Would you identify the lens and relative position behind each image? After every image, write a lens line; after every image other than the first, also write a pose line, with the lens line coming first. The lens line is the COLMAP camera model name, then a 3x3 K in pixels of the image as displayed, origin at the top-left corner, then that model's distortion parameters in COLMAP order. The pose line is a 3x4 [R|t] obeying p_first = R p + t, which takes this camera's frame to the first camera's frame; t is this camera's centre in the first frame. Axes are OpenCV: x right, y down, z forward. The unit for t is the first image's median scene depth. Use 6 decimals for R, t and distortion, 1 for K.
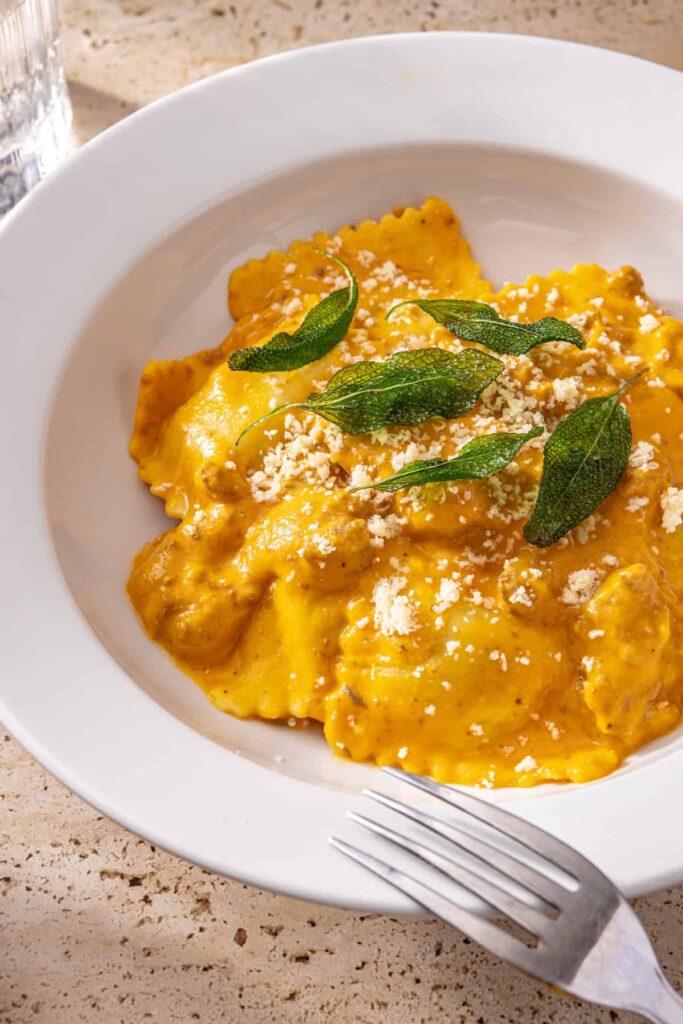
lens RADIAL K [[2146.3, 0, 341.5], [0, 2146.3, 512.0], [0, 0, 1]] dist [-0.003386, -0.009991]
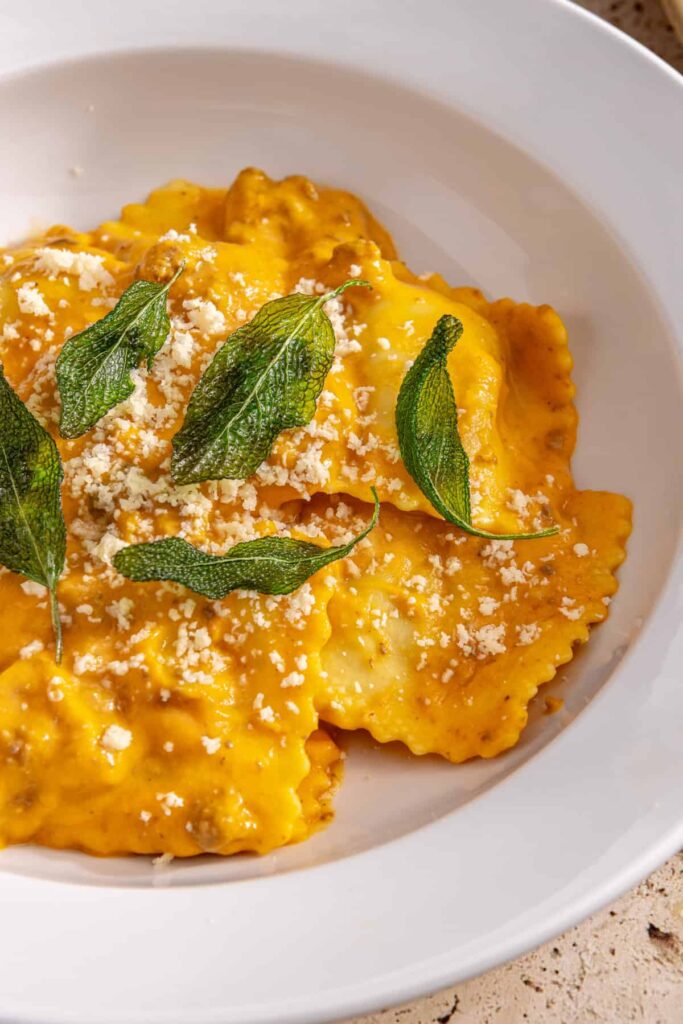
lens RADIAL K [[2146.3, 0, 341.5], [0, 2146.3, 512.0], [0, 0, 1]] dist [-0.003386, -0.009991]
pose [[-0.696191, 0.610462, -0.377695, 0.327642], [-0.578197, -0.165031, 0.799033, -0.708565], [0.425448, 0.774662, 0.467860, 0.690400]]
